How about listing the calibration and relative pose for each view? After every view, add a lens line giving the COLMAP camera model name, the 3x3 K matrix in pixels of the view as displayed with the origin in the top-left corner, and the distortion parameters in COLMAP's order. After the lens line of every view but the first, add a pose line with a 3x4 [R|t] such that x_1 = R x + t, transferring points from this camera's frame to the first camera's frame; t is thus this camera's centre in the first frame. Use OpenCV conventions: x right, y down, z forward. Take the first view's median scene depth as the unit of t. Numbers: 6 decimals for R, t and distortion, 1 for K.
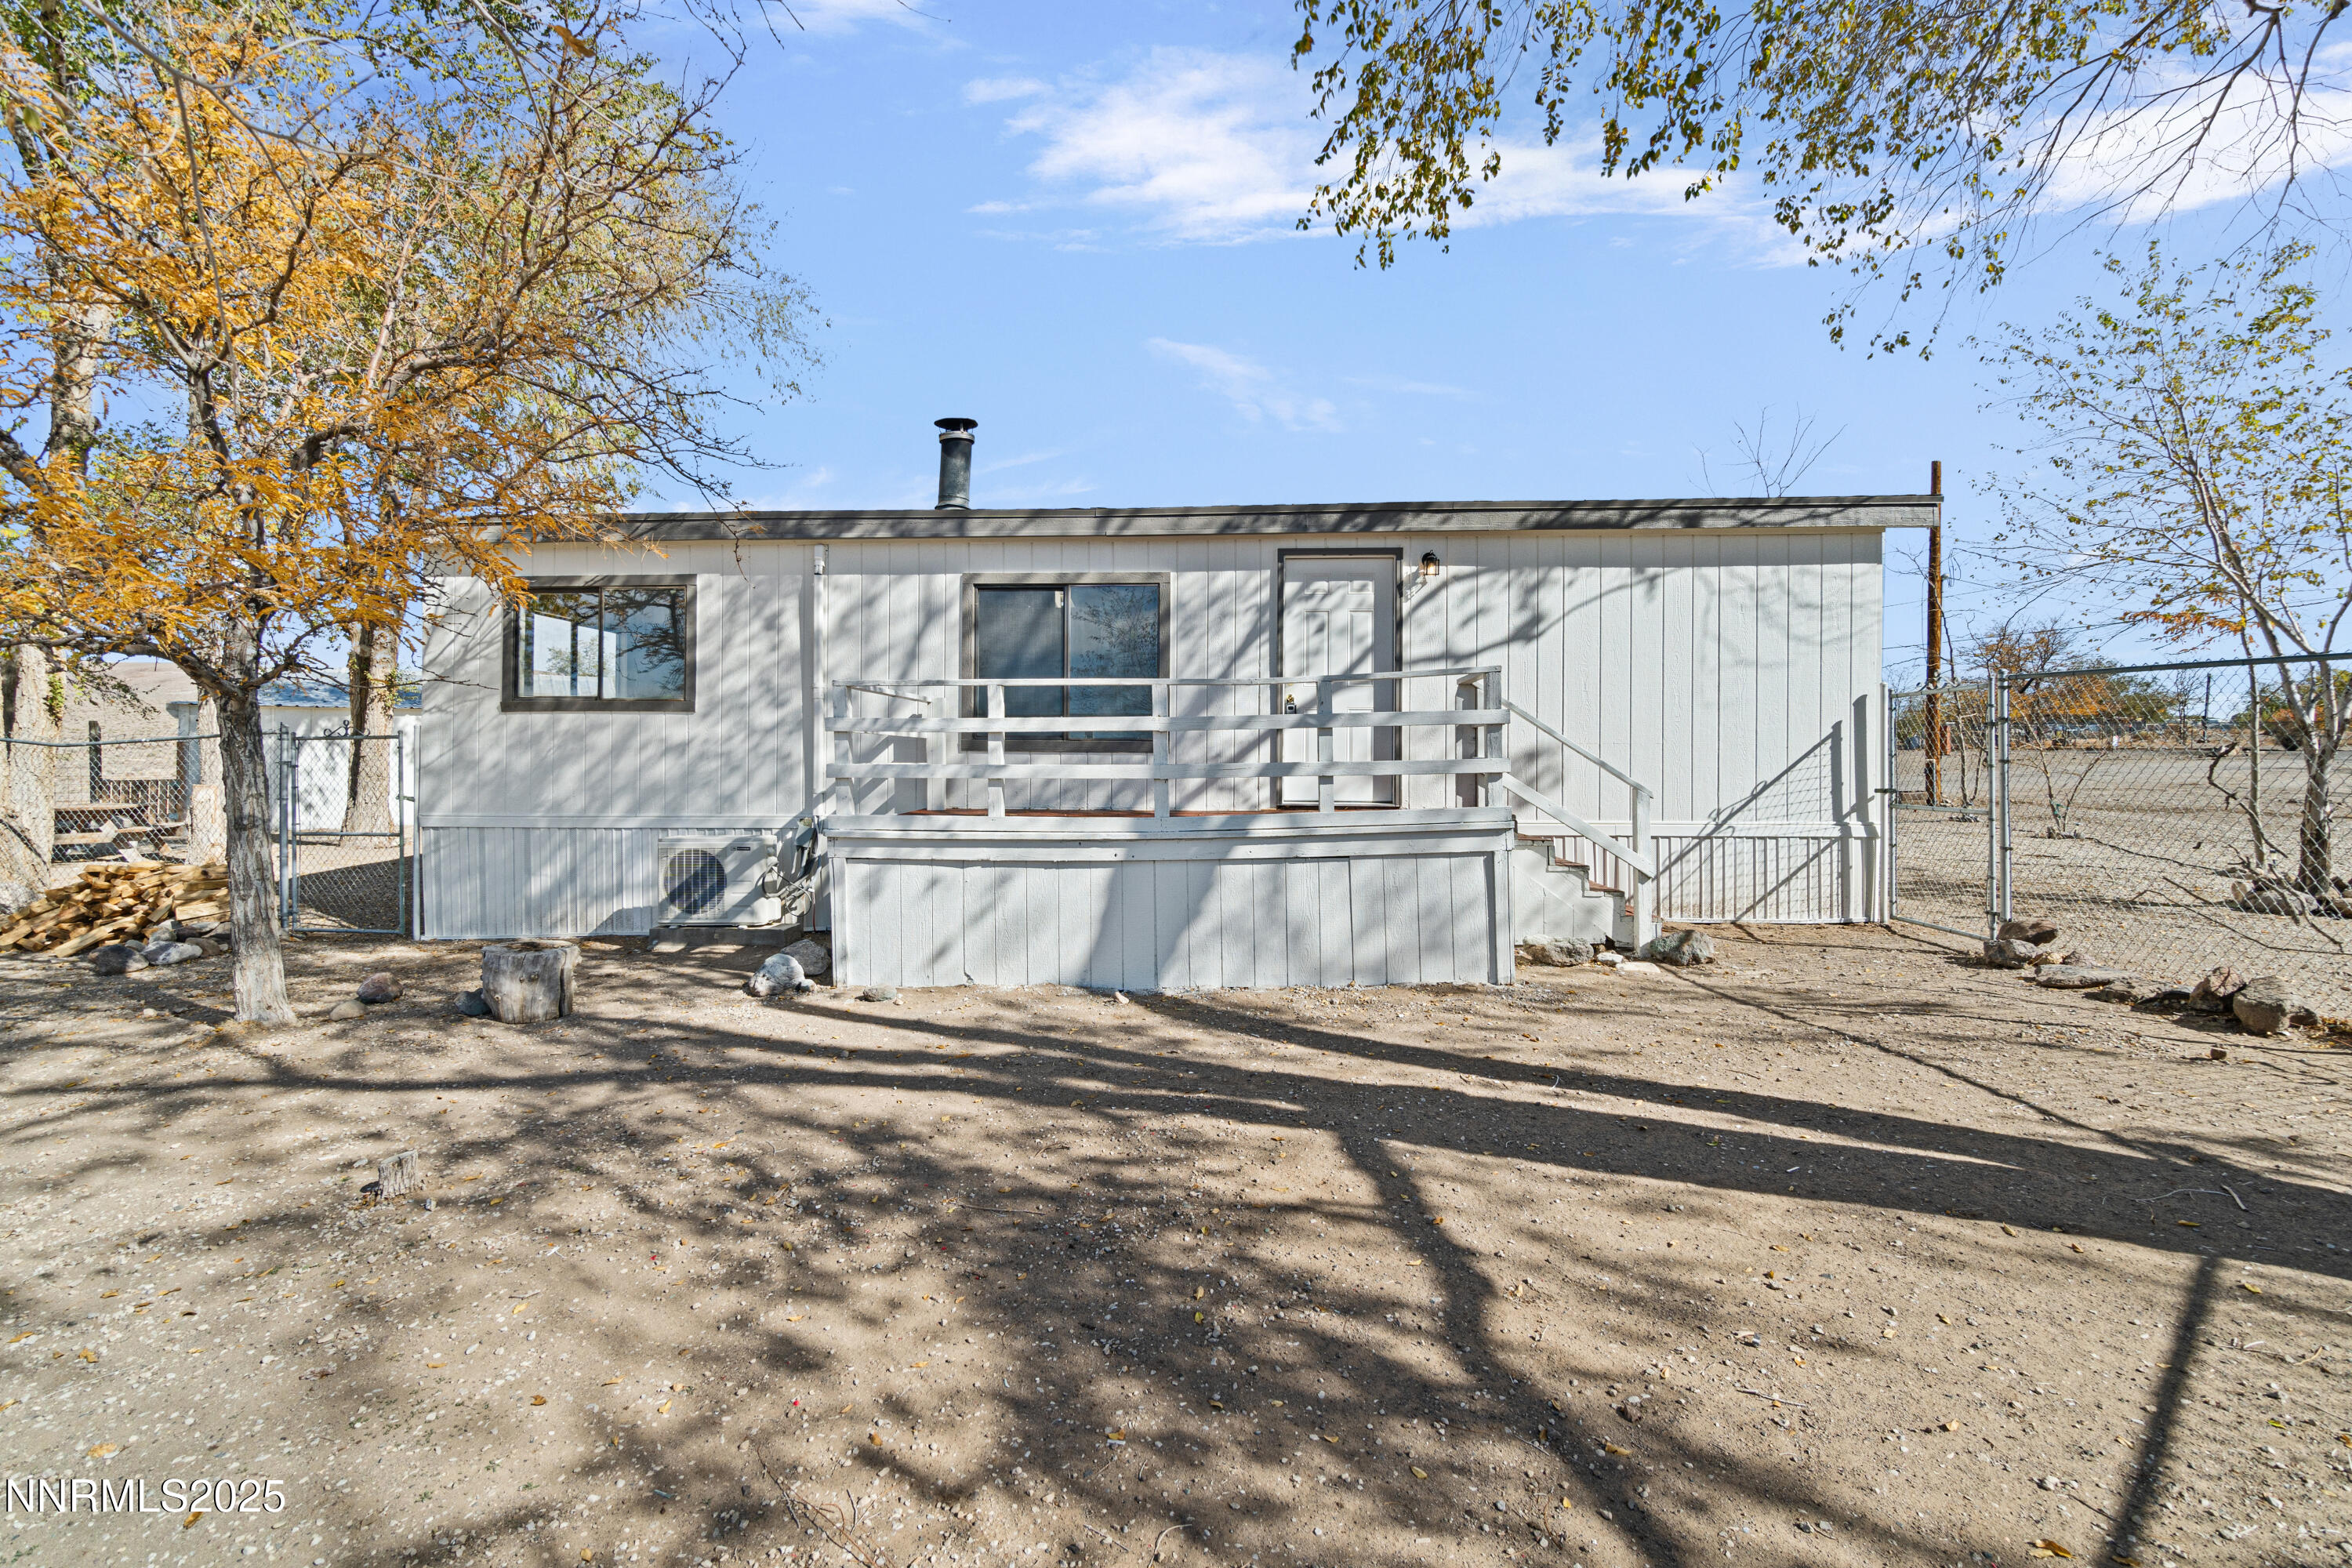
lens RADIAL K [[1009.3, 0, 1163.4], [0, 1009.3, 763.1], [0, 0, 1]] dist [-0.006201, 0.000298]
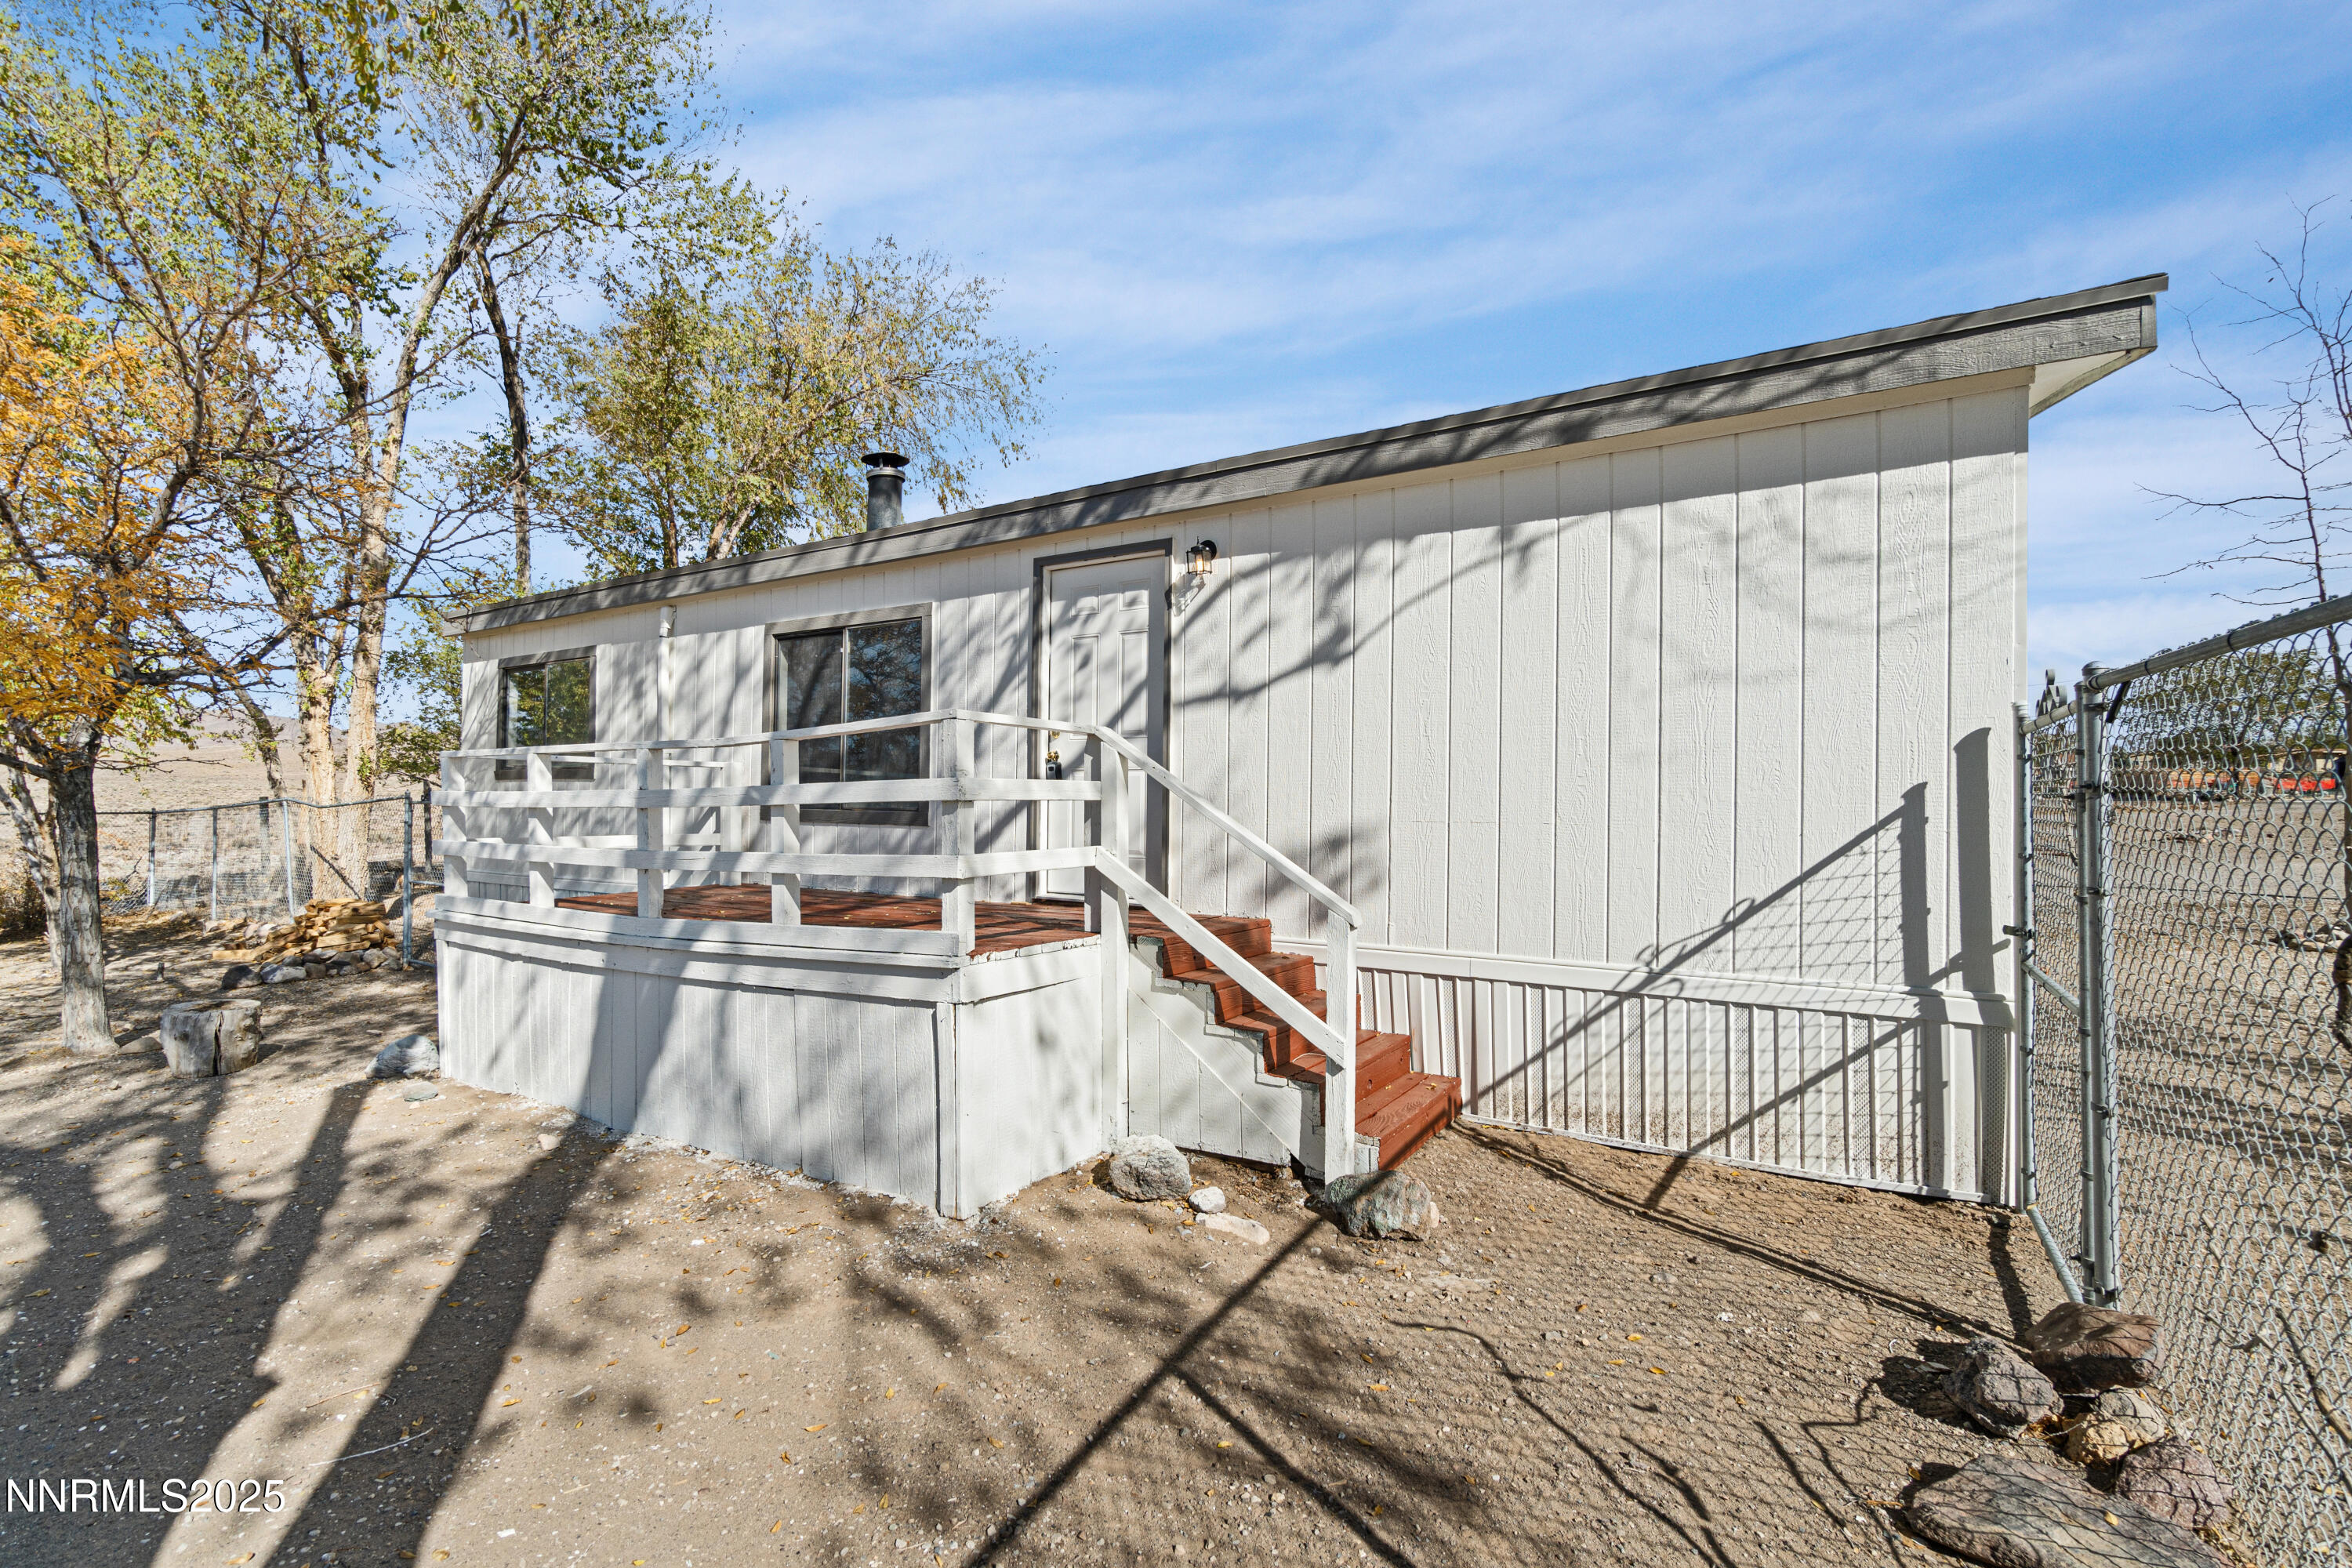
lens RADIAL K [[1009.3, 0, 1178.4], [0, 1009.3, 799.4], [0, 0, 1]] dist [-0.006201, 0.000298]
pose [[0.883973, 0.002415, -0.467532, 0.577729], [-0.007735, 0.999925, -0.009460, -0.026589], [0.467474, 0.011979, 0.883926, 0.391403]]
